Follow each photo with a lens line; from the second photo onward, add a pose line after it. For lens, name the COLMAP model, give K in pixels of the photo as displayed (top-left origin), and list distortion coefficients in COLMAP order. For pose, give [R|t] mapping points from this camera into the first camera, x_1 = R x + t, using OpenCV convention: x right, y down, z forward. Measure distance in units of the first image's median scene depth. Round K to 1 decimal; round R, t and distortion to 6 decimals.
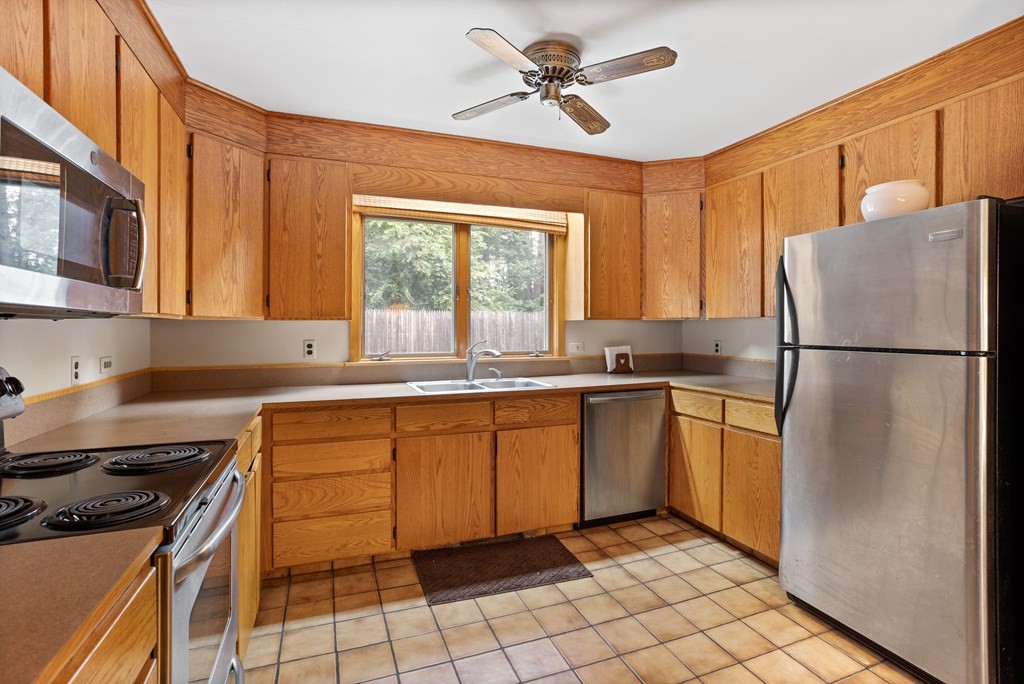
lens RADIAL K [[492.0, 0, 500.2], [0, 492.0, 324.2], [0, 0, 1]] dist [-0.013431, -0.000254]
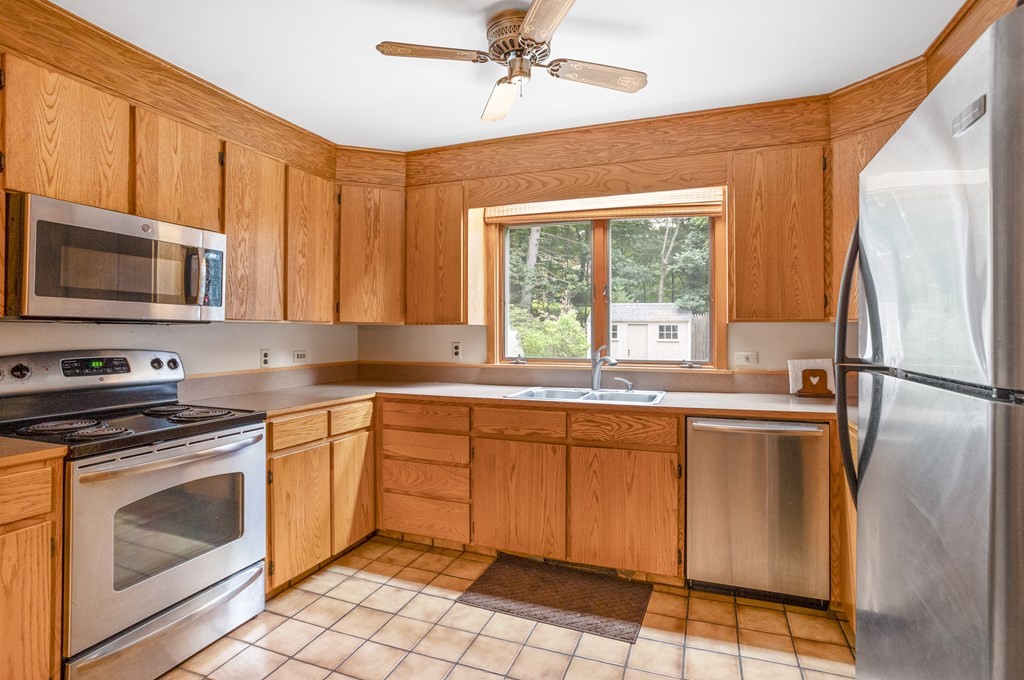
lens RADIAL K [[506.6, 0, 523.2], [0, 506.6, 325.7], [0, 0, 1]] dist [-0.038899, 0.021190]
pose [[0.762919, -0.005650, -0.646470, 0.519601], [-0.000338, 0.999958, -0.009138, 0.004233], [0.646494, 0.007190, 0.762885, 0.225323]]
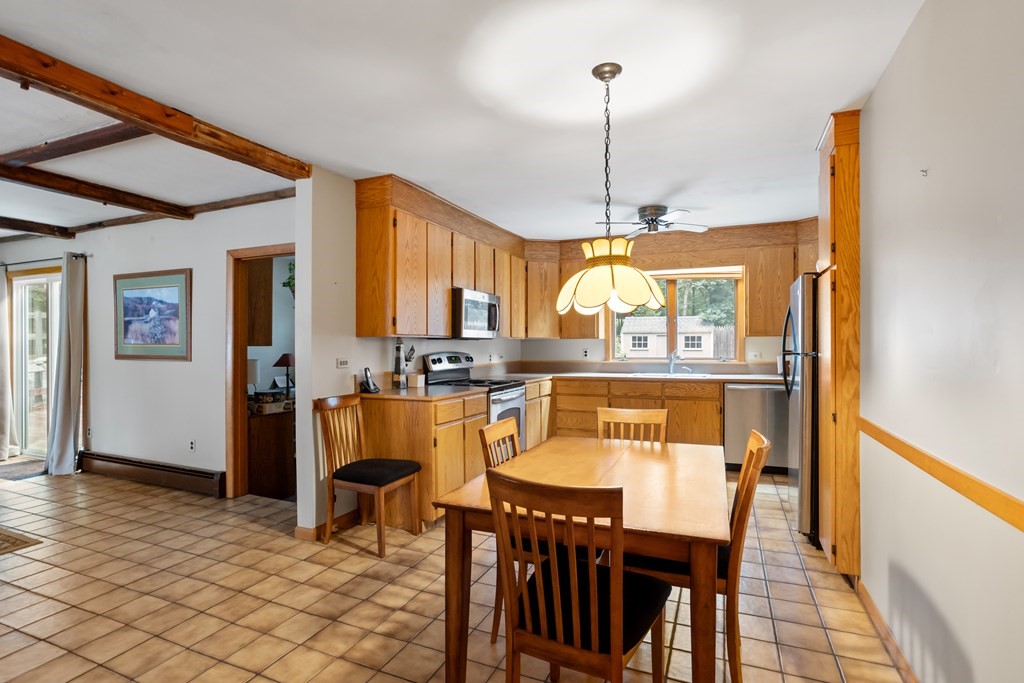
lens RADIAL K [[506.6, 0, 521.8], [0, 506.6, 343.2], [0, 0, 1]] dist [-0.038899, 0.021190]
pose [[0.740384, -0.002228, -0.672181, 0.829274], [0.006297, 0.999974, 0.003622, 0.001089], [0.672155, -0.006914, 0.740378, -0.699039]]
